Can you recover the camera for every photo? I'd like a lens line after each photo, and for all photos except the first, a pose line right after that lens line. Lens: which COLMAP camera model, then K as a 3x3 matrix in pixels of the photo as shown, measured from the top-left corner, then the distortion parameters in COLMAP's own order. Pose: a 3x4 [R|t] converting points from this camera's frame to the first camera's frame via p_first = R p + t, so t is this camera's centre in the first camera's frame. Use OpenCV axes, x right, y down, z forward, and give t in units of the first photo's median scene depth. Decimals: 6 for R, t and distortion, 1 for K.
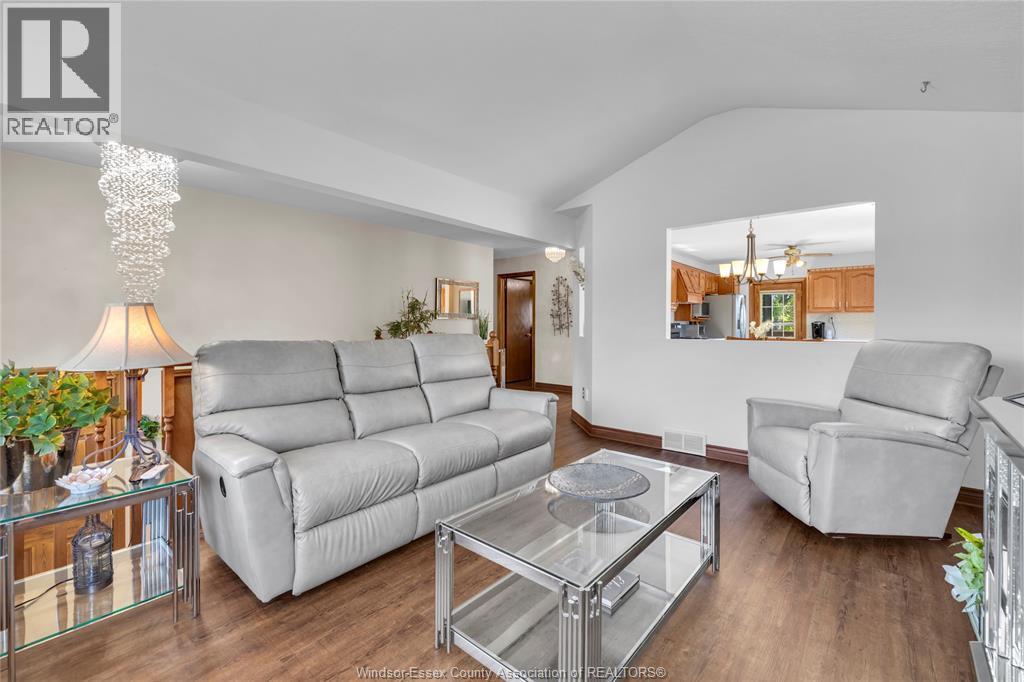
lens RADIAL K [[435.0, 0, 508.9], [0, 435.0, 322.9], [0, 0, 1]] dist [-0.000130, 0.000074]
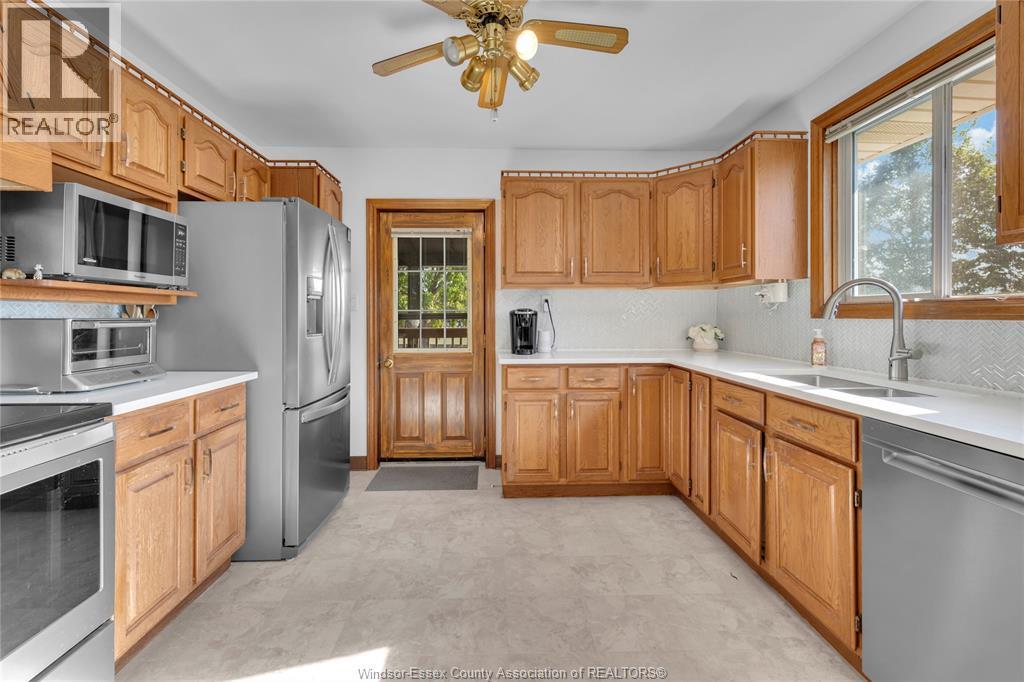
lens RADIAL K [[439.0, 0, 508.9], [0, 439.0, 316.7], [0, 0, 1]] dist [0.000083, -0.000073]
pose [[0.738146, -0.001997, 0.674638, 0.435334], [0.002062, 0.999998, 0.000703, 0.003188], [-0.674638, 0.000873, 0.738148, 0.717083]]
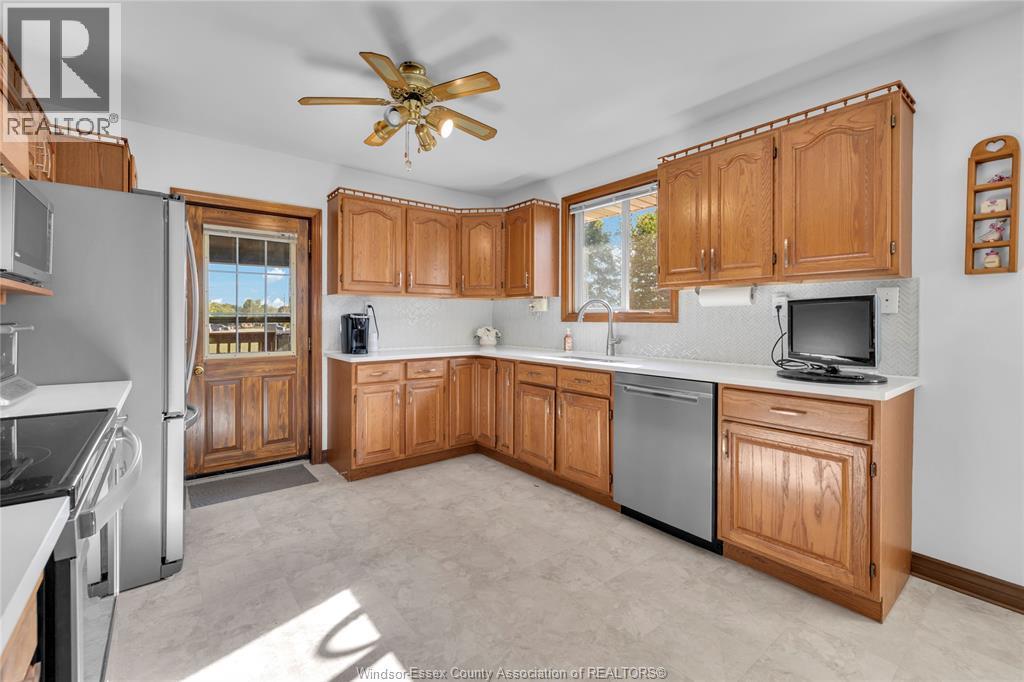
lens RADIAL K [[435.0, 0, 508.9], [0, 435.0, 322.9], [0, 0, 1]] dist [-0.000130, 0.000074]
pose [[0.193020, -0.006686, 0.981172, 0.313894], [-0.001026, 0.999975, 0.007016, 0.002851], [-0.981194, -0.002361, 0.193008, 0.763764]]
